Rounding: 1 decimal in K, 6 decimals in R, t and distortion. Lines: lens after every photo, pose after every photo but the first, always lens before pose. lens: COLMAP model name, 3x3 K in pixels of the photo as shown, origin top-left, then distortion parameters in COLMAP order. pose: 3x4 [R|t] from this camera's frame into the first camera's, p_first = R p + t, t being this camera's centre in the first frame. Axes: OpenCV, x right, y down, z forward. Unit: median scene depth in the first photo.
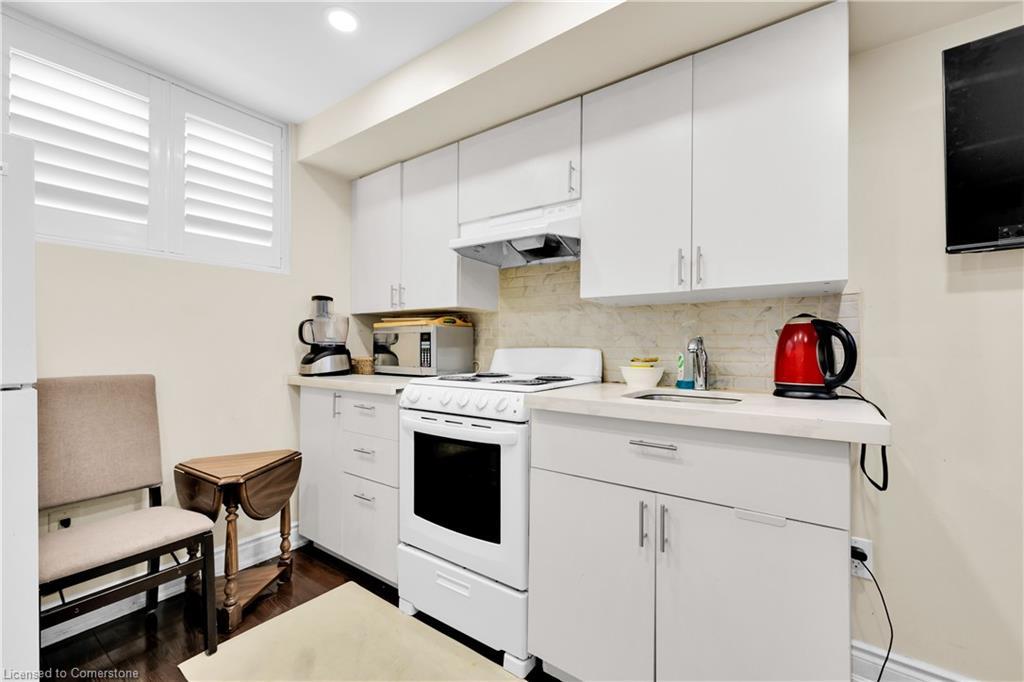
lens RADIAL K [[419.6, 0, 512.7], [0, 419.6, 343.7], [0, 0, 1]] dist [0.004035, 0.000299]
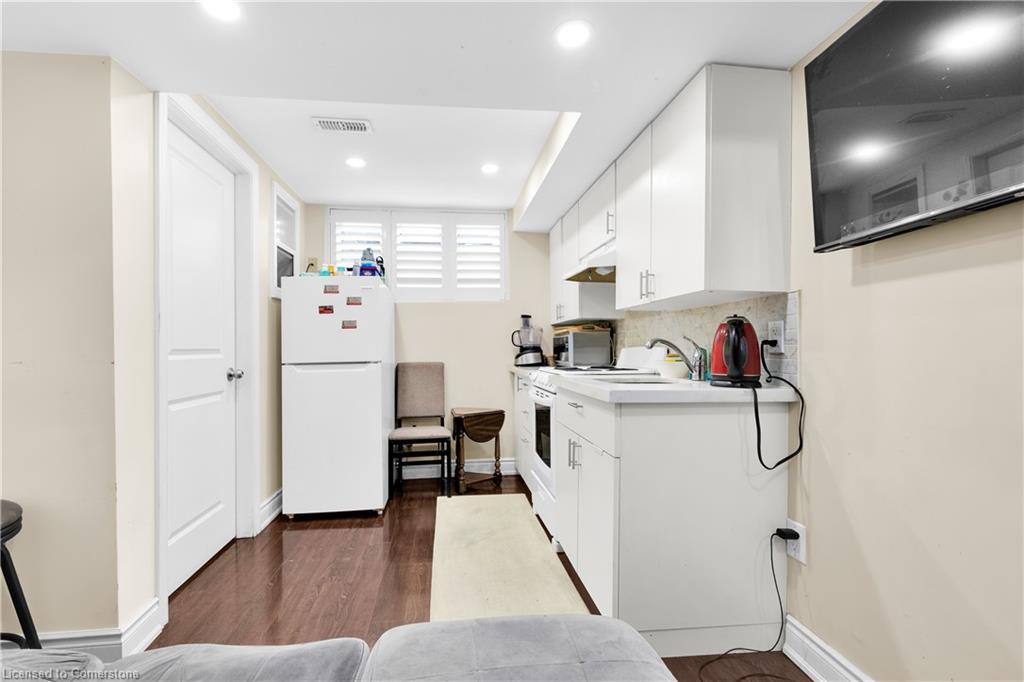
lens RADIAL K [[443.9, 0, 509.9], [0, 443.9, 344.5], [0, 0, 1]] dist [-0.001058, -0.000013]
pose [[0.690386, -0.015107, -0.723284, 0.788105], [0.015319, 0.999863, -0.006261, 0.006369], [0.723279, -0.006758, 0.690523, -0.201434]]
